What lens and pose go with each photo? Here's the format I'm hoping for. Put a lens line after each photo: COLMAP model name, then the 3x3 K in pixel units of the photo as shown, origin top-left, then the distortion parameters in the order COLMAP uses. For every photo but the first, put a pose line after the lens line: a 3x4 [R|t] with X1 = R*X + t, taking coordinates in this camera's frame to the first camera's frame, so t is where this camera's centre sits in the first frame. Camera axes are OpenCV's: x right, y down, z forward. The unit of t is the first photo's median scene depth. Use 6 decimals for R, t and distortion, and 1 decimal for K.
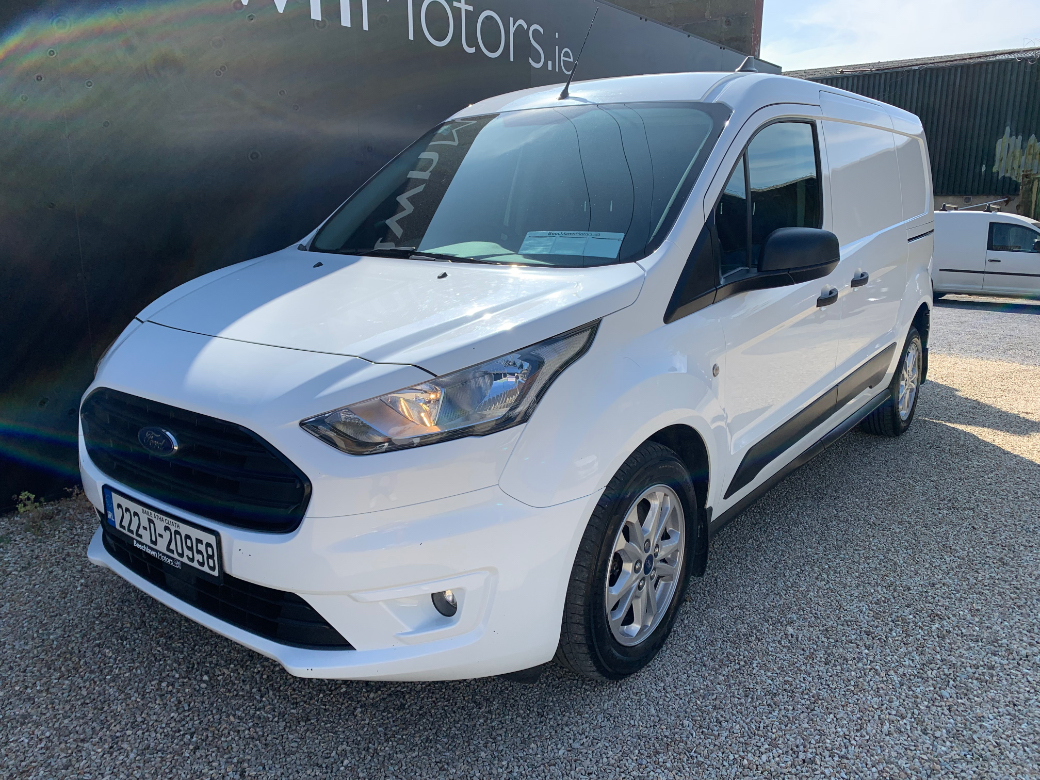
lens RADIAL K [[776.3, 0, 493.8], [0, 776.3, 388.2], [0, 0, 1]] dist [0.080604, -0.138962]
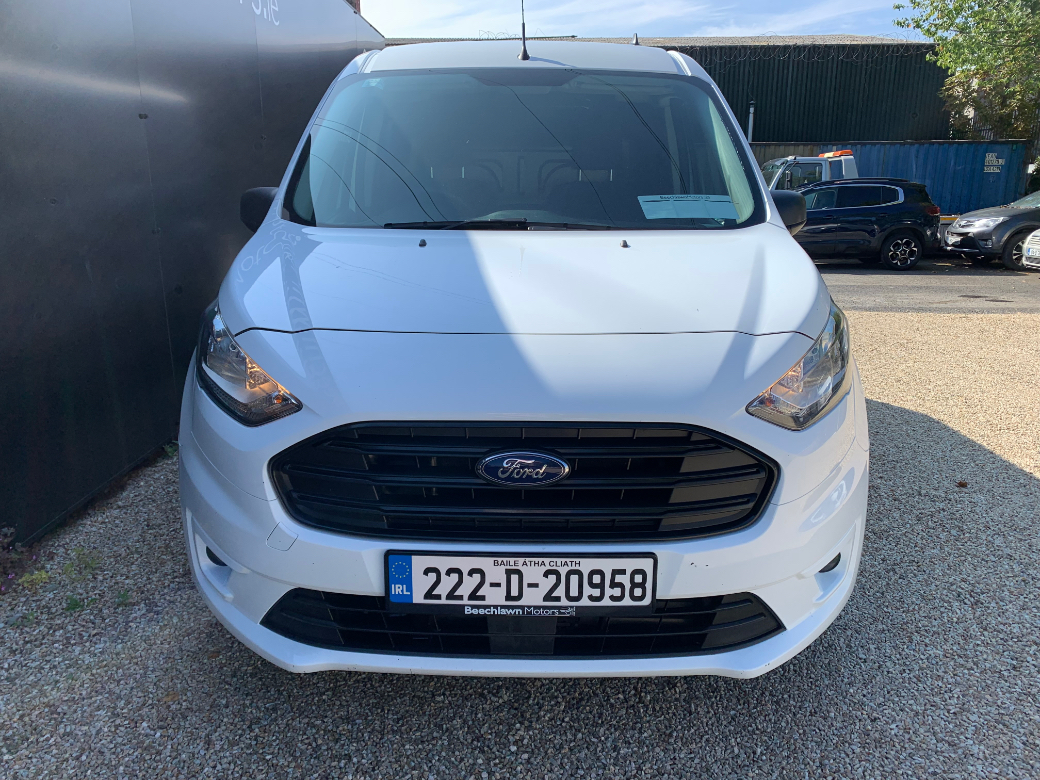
lens RADIAL K [[798.8, 0, 521.0], [0, 798.8, 375.0], [0, 0, 1]] dist [0.012295, -0.007165]
pose [[0.807679, -0.145379, 0.571419, -0.896414], [0.134672, 0.988995, 0.061263, -0.078426], [-0.574037, 0.027473, 0.818369, 0.343916]]
